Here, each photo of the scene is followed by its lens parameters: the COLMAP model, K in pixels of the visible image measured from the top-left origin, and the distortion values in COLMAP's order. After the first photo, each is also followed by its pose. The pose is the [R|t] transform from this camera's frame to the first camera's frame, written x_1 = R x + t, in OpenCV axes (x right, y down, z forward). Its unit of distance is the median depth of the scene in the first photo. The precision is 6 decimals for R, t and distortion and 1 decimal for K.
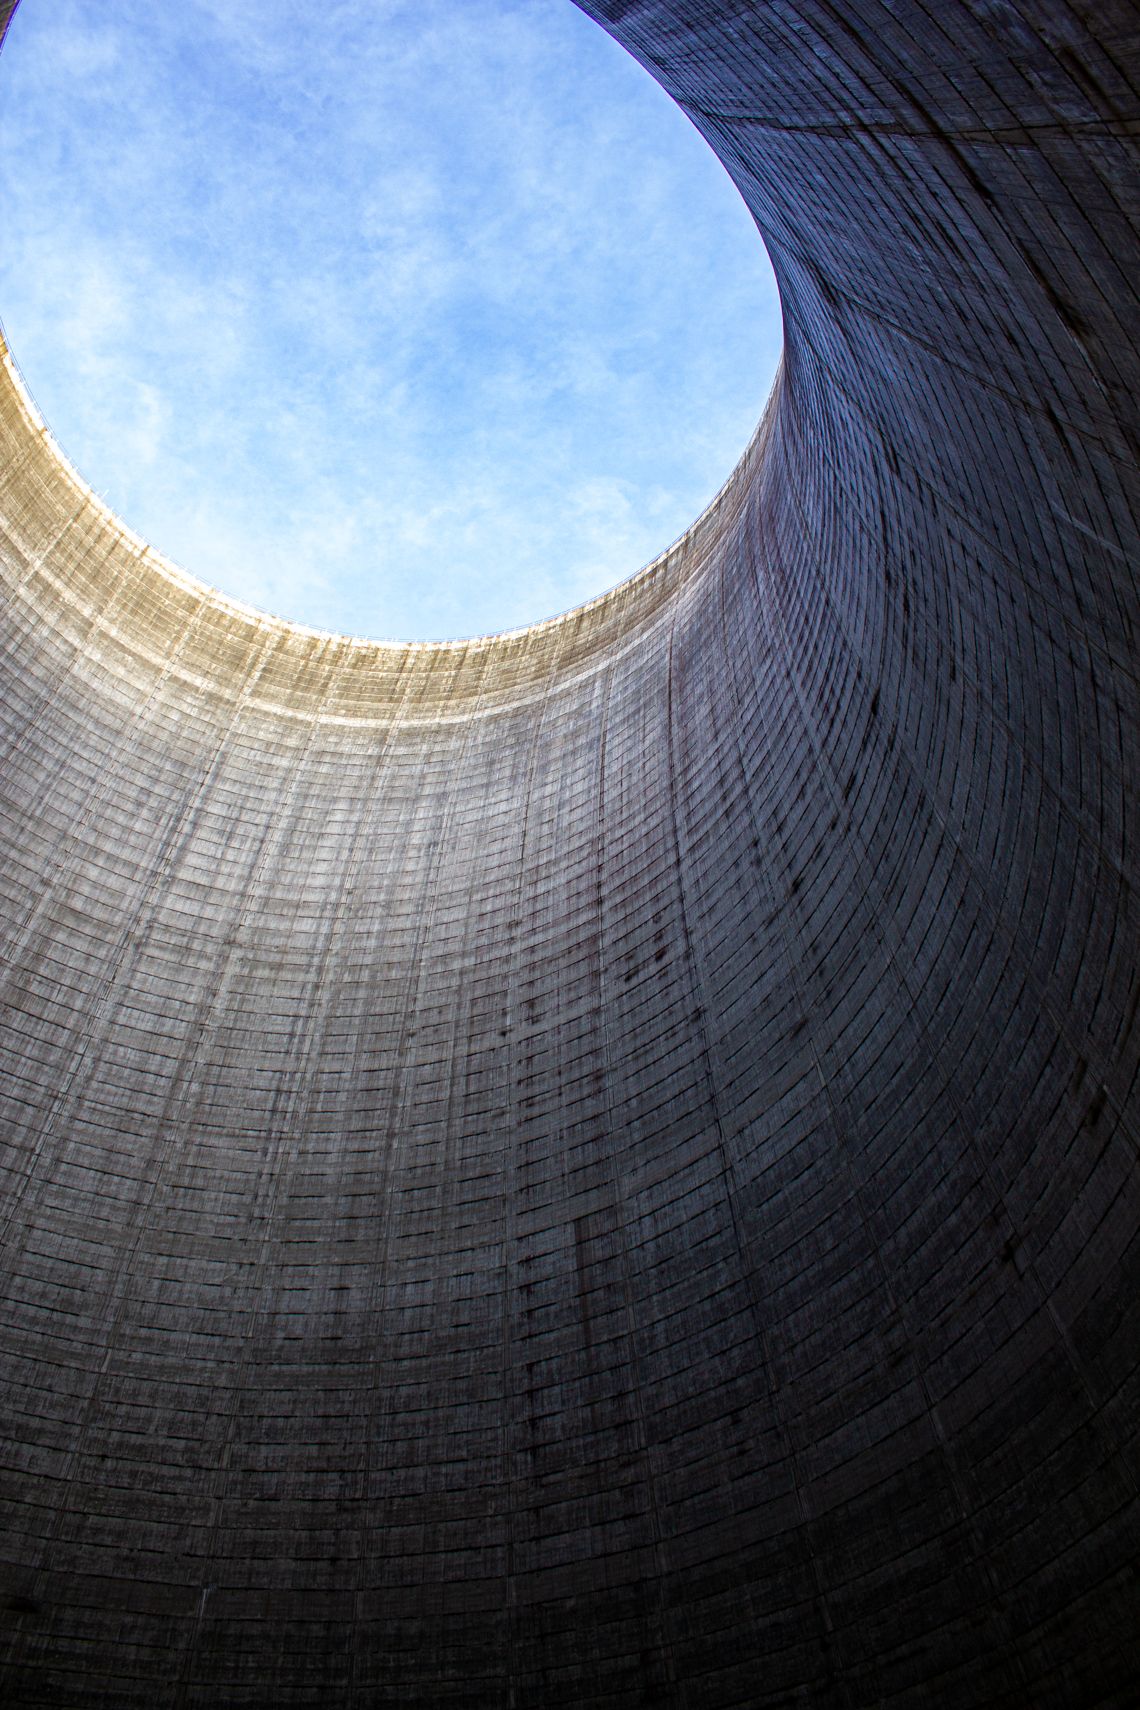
lens RADIAL K [[1481.1, 0, 572.0], [0, 1481.1, 826.3], [0, 0, 1]] dist [-0.174051, 0.179078]
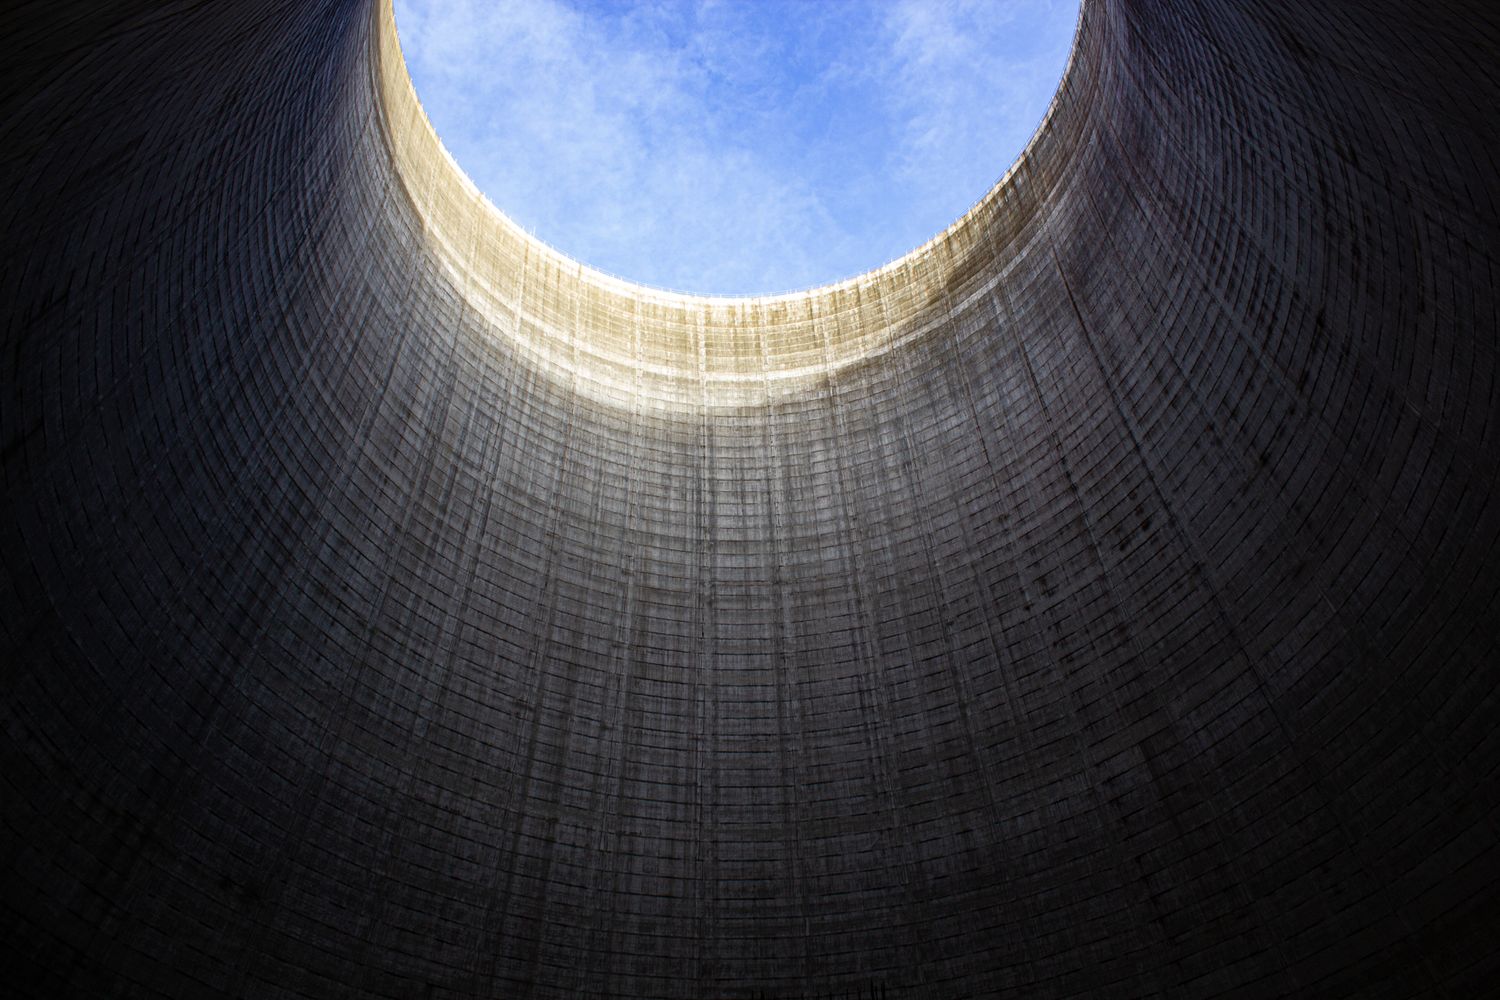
lens RADIAL K [[1299.2, 0, 750.0], [0, 1299.2, 500.0], [0, 0, 1]] dist [-0.174051, 0.179078]
pose [[0.971561, -0.227820, -0.064548, -0.189531], [0.233891, 0.965840, 0.111571, -0.132229], [0.036925, -0.123495, 0.991658, -0.101641]]
